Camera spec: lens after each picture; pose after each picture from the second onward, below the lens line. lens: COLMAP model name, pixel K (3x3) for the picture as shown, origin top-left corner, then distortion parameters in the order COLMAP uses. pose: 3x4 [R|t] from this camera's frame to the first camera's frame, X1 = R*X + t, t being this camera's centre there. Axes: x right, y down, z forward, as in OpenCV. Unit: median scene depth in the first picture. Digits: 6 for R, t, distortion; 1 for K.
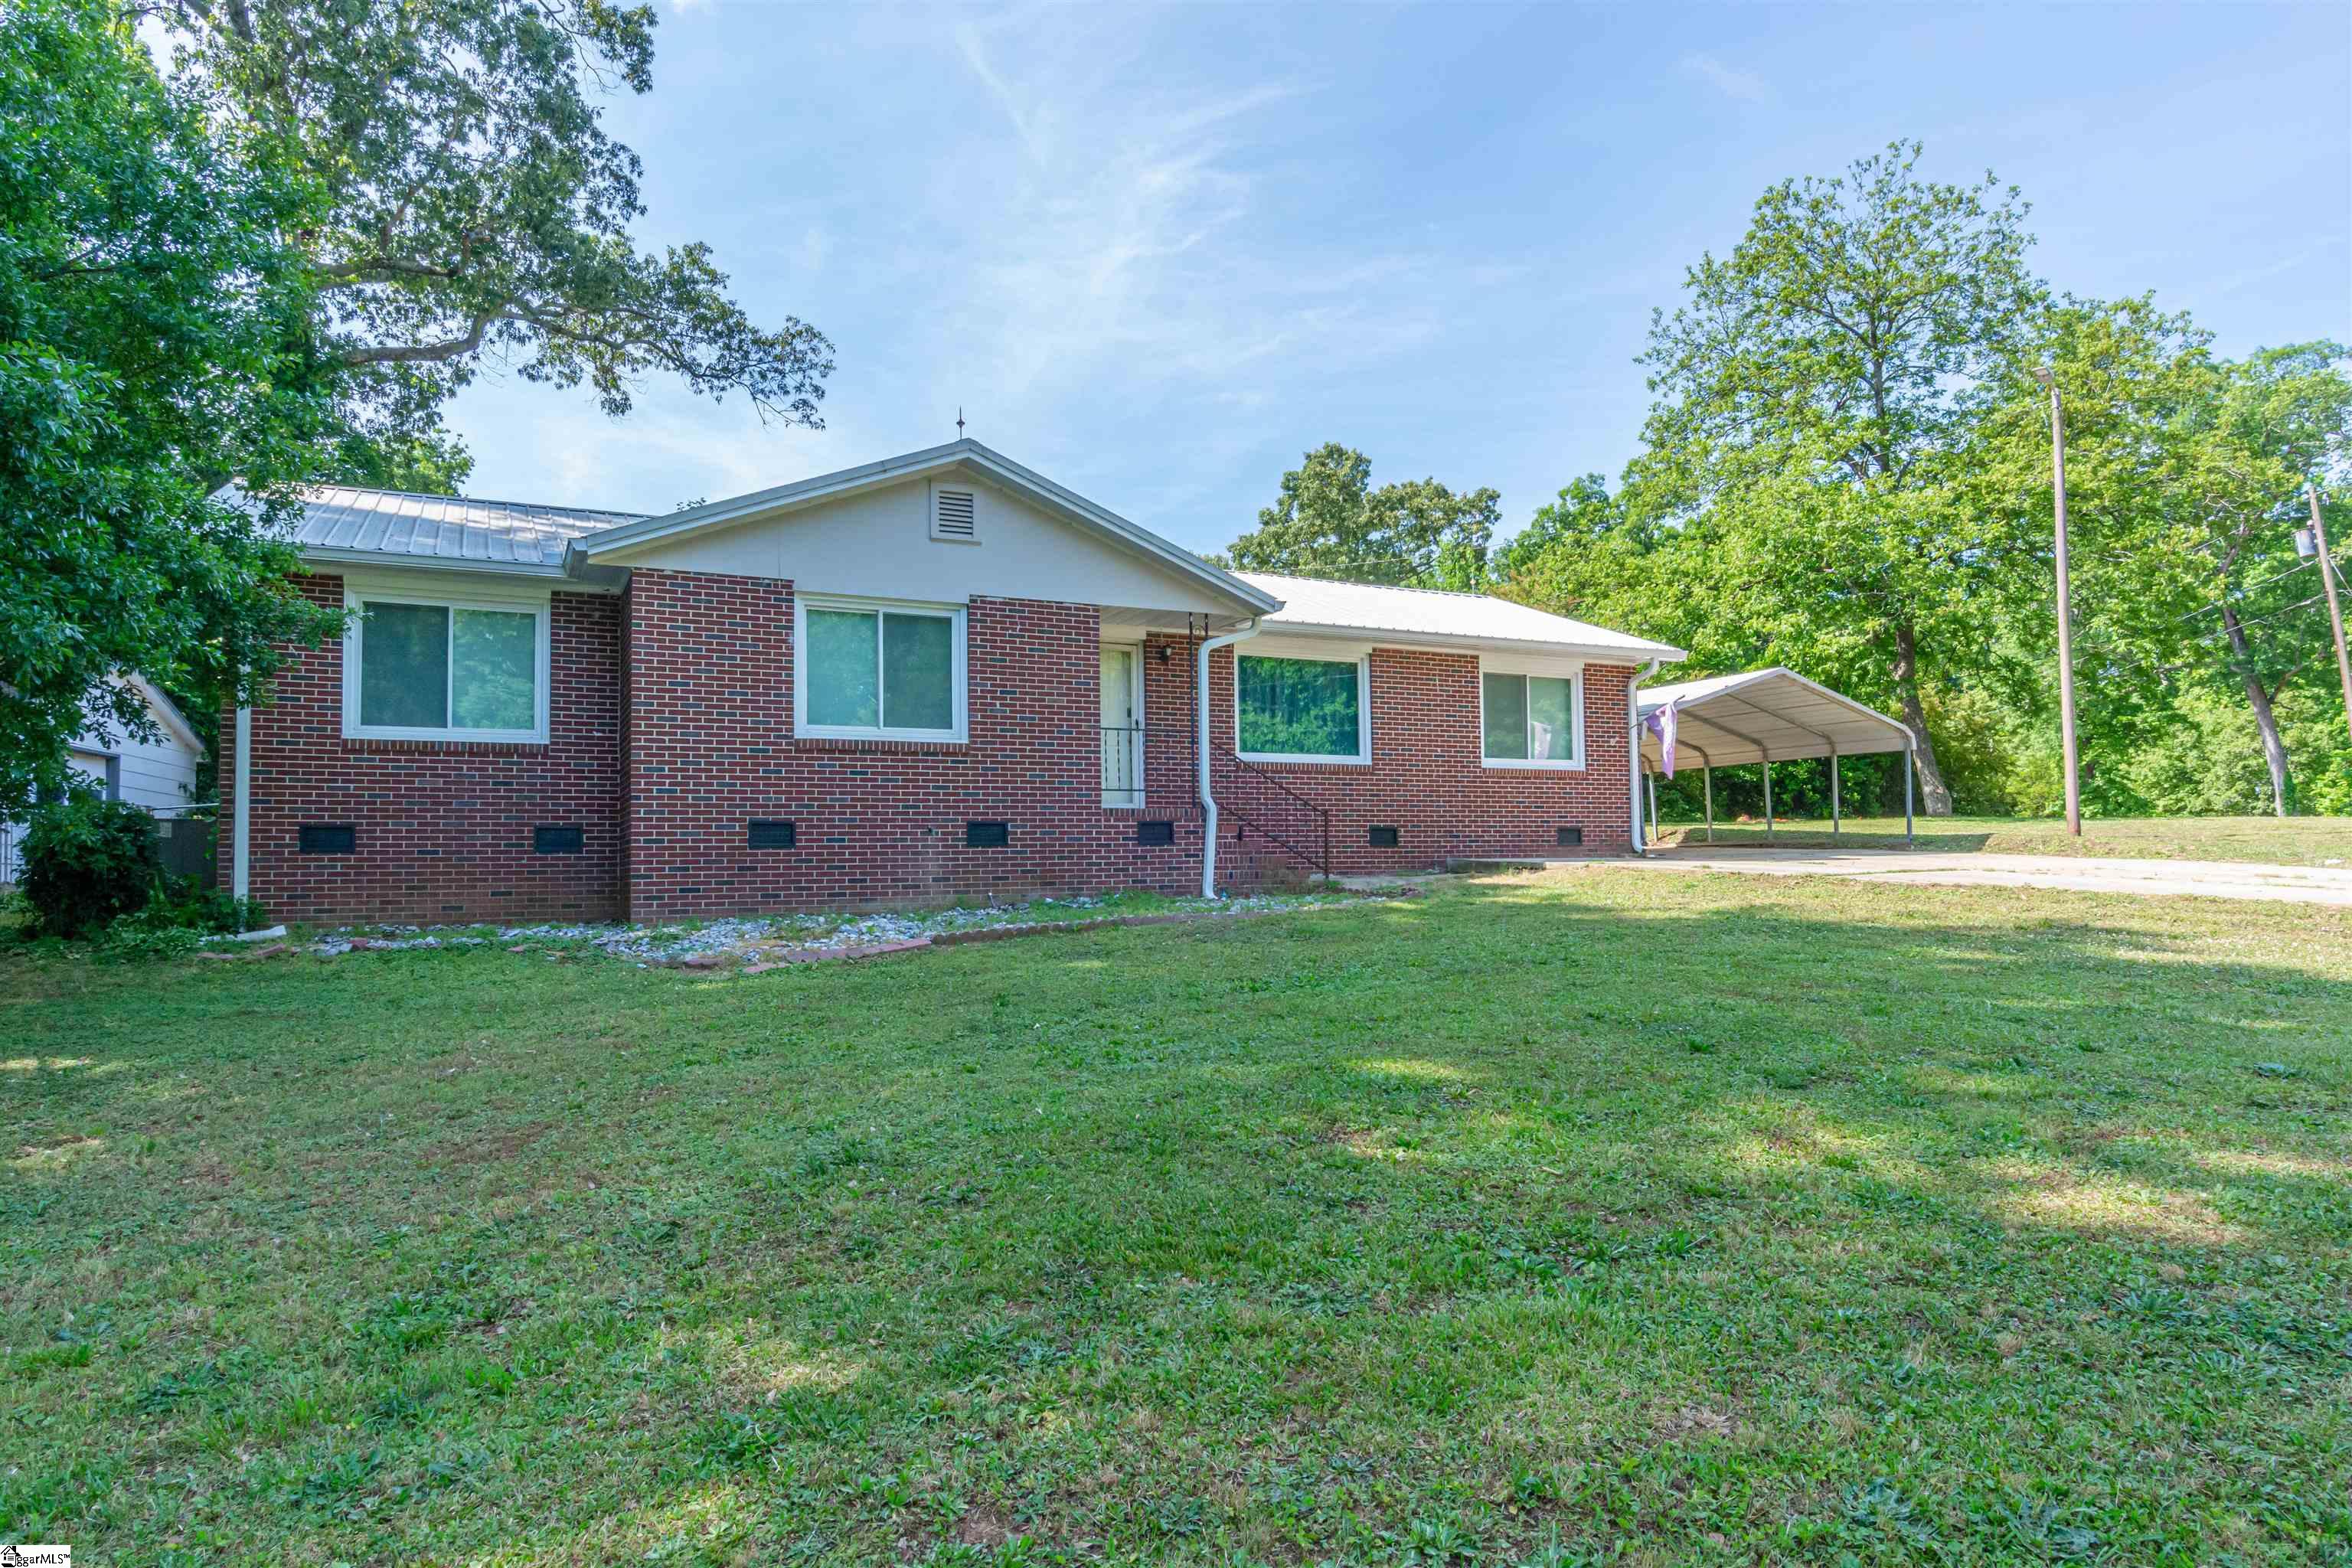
lens RADIAL K [[1398.0, 0, 1205.1], [0, 1398.0, 796.6], [0, 0, 1]] dist [0.003925, -0.014891]
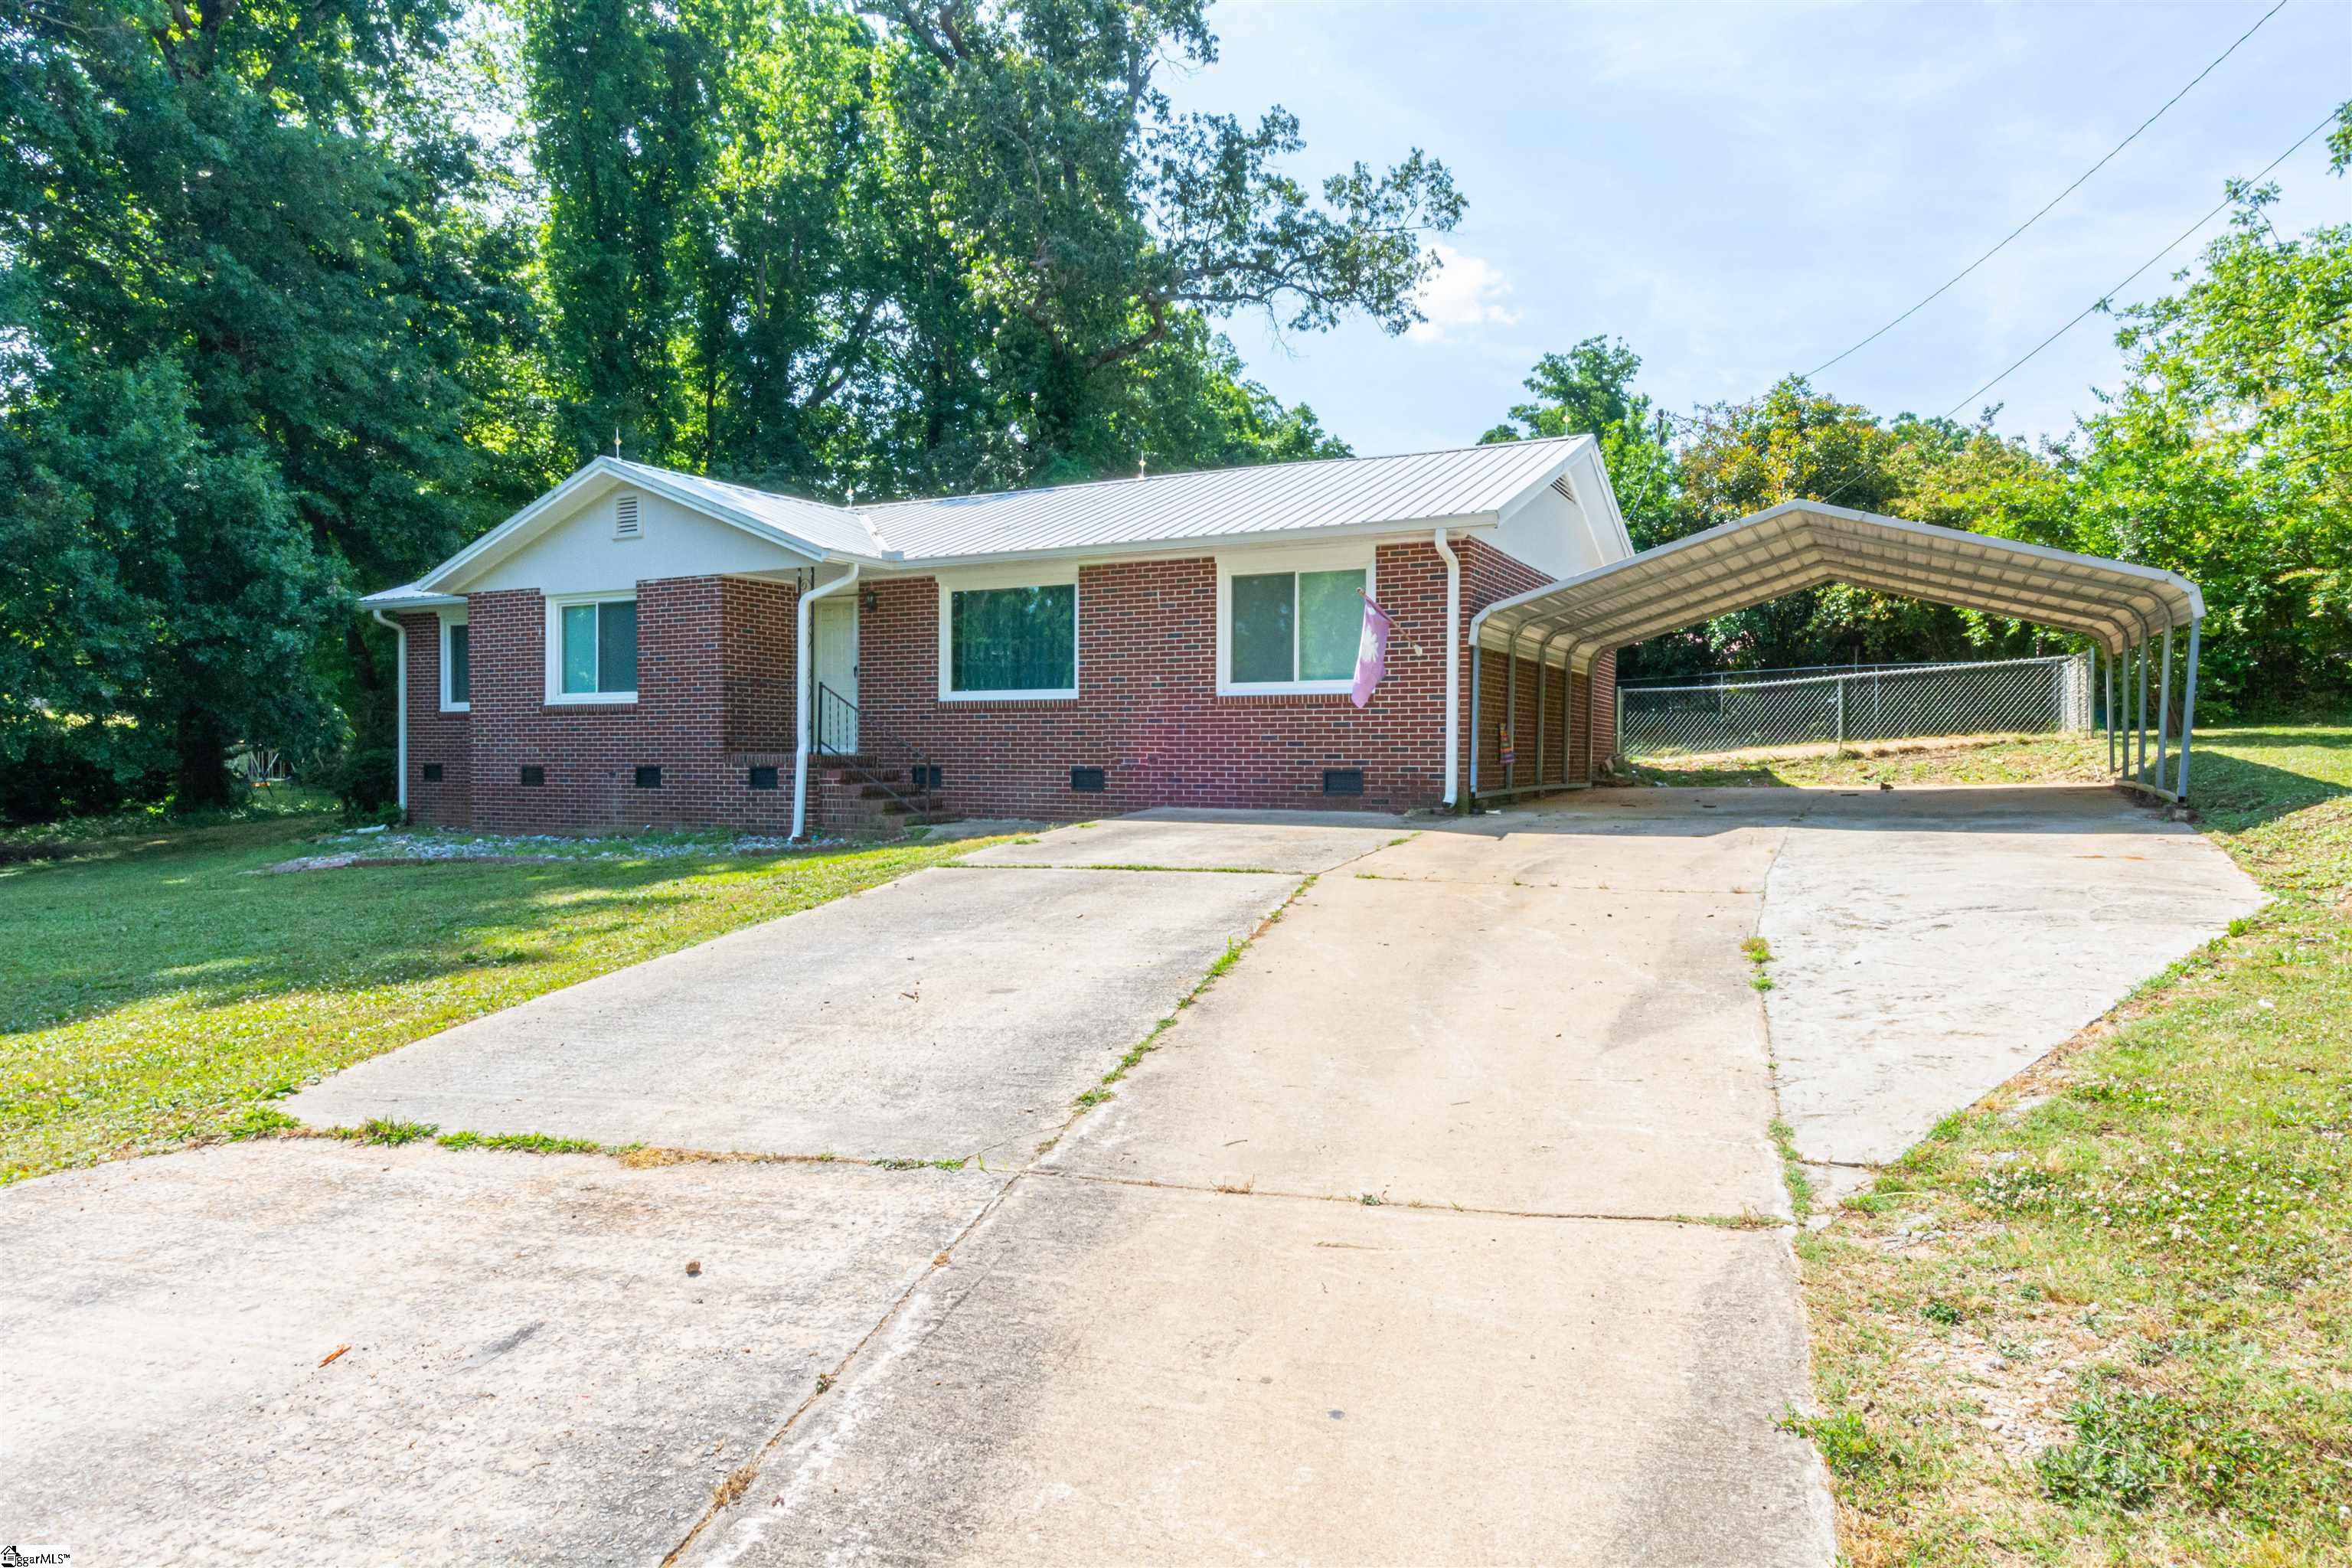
lens RADIAL K [[1420.6, 0, 1226.9], [0, 1420.6, 759.4], [0, 0, 1]] dist [-0.001116, -0.000723]
pose [[0.594404, 0.020213, -0.803912, 0.899670], [0.036361, 0.997986, 0.051977, -0.027708], [0.803344, -0.060126, 0.592472, 0.534492]]
